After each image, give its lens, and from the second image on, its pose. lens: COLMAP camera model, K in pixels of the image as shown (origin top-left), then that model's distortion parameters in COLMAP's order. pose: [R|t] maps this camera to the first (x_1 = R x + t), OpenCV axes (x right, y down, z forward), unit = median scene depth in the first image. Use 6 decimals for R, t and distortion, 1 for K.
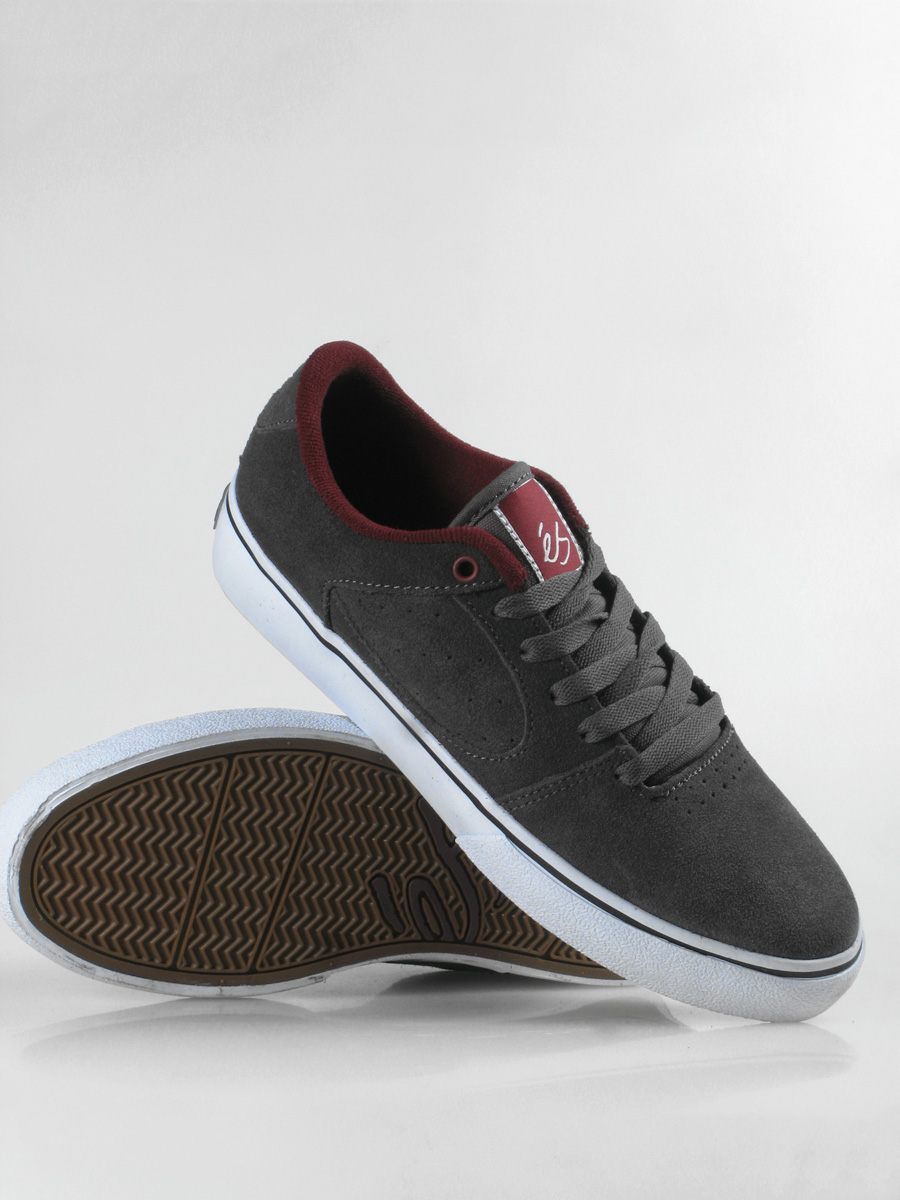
lens RADIAL K [[3218.2, 0, 450.0], [0, 3218.2, 600.0], [0, 0, 1]] dist [0.639345, 0.022174]
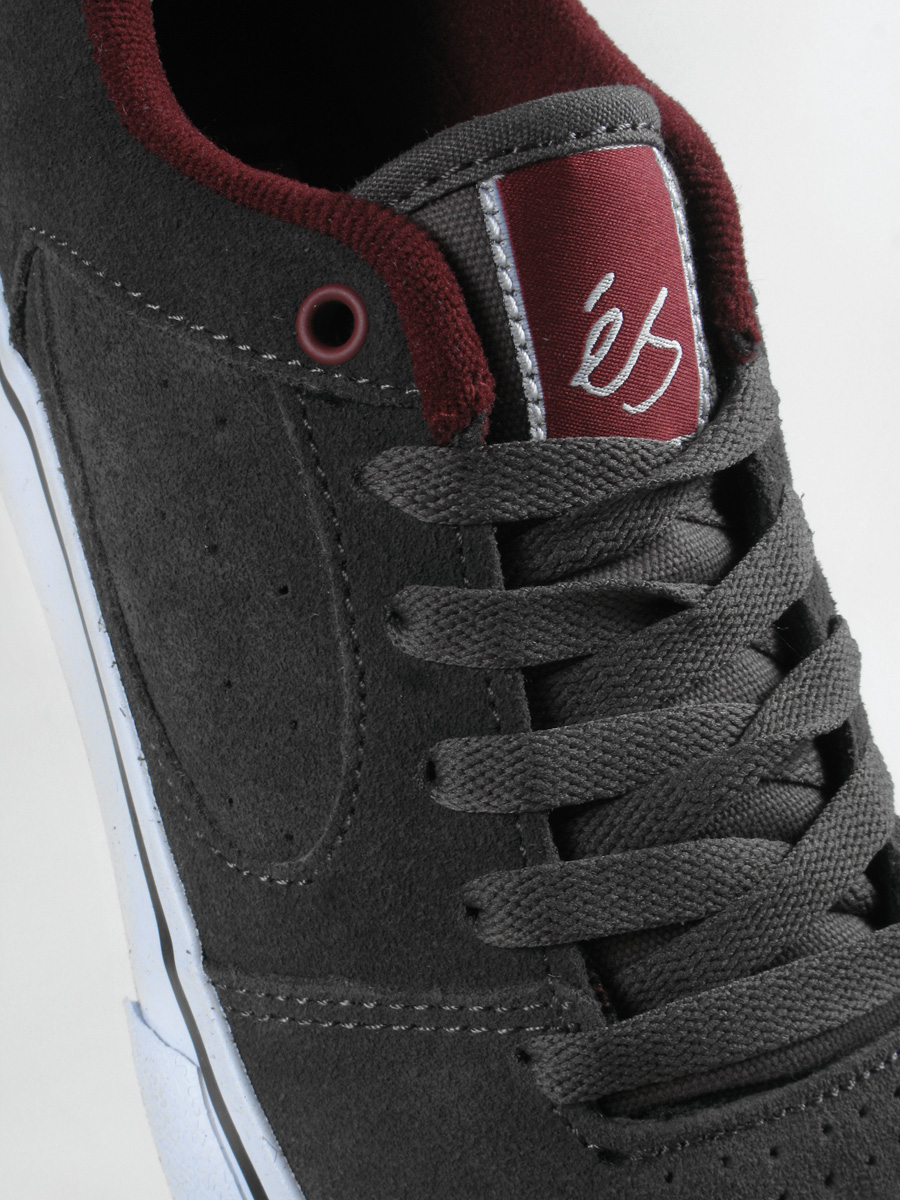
lens RADIAL K [[2413.1, 0, 450.0], [0, 2413.1, 600.0], [0, 0, 1]] dist [-0.000094, -0.140290]
pose [[0.907692, 0.366512, -0.204364, 0.078032], [-0.334818, 0.926114, 0.173810, -0.030841], [0.252968, -0.089341, 0.963341, 0.751406]]
